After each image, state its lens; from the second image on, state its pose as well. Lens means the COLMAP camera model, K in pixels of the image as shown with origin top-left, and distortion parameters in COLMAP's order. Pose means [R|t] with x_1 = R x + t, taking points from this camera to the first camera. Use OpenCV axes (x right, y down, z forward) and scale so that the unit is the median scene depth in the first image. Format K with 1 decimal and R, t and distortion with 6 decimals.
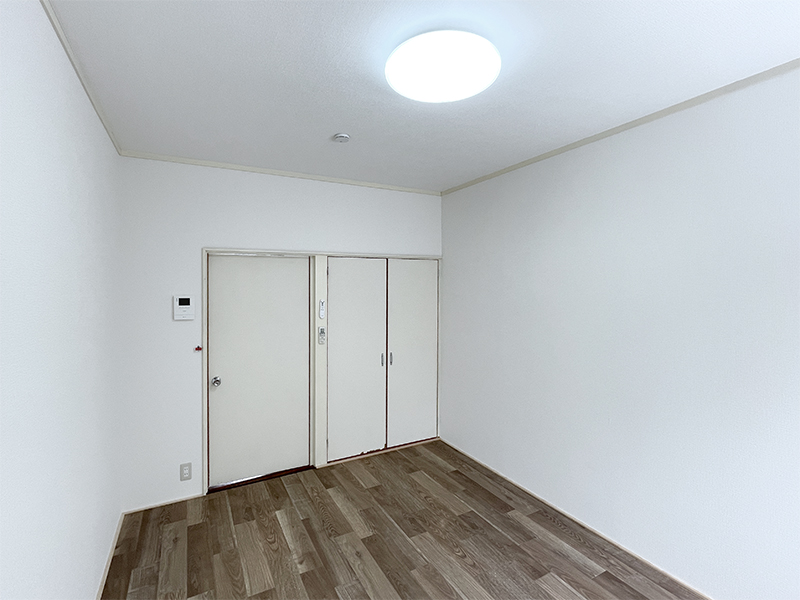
lens RADIAL K [[397.2, 0, 405.7], [0, 397.2, 301.8], [0, 0, 1]] dist [0.001872, 0.001497]
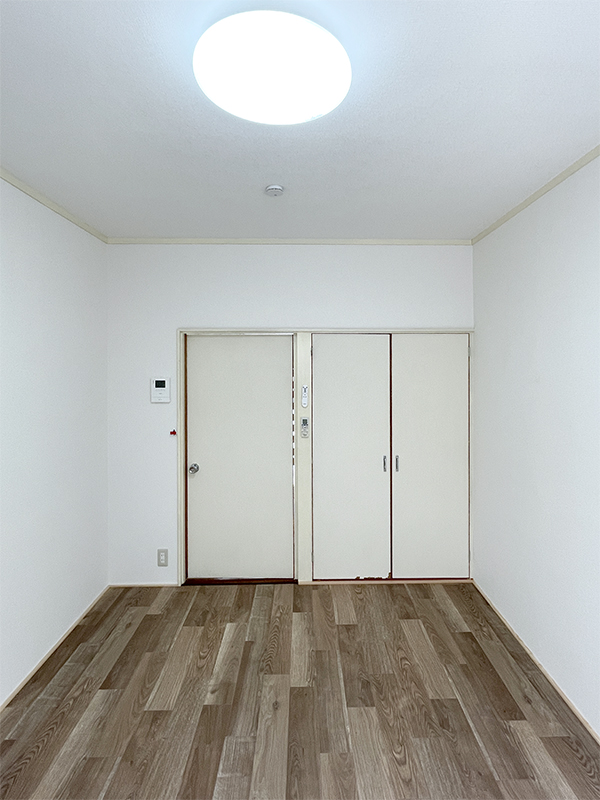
lens RADIAL K [[460.1, 0, 309.3], [0, 460.1, 377.9], [0, 0, 1]] dist [0.002544, 0.000019]
pose [[0.881218, 0.016428, -0.472424, 0.303531], [-0.023526, 0.999682, -0.009119, -0.013757], [0.472124, 0.019150, 0.881324, 0.167544]]
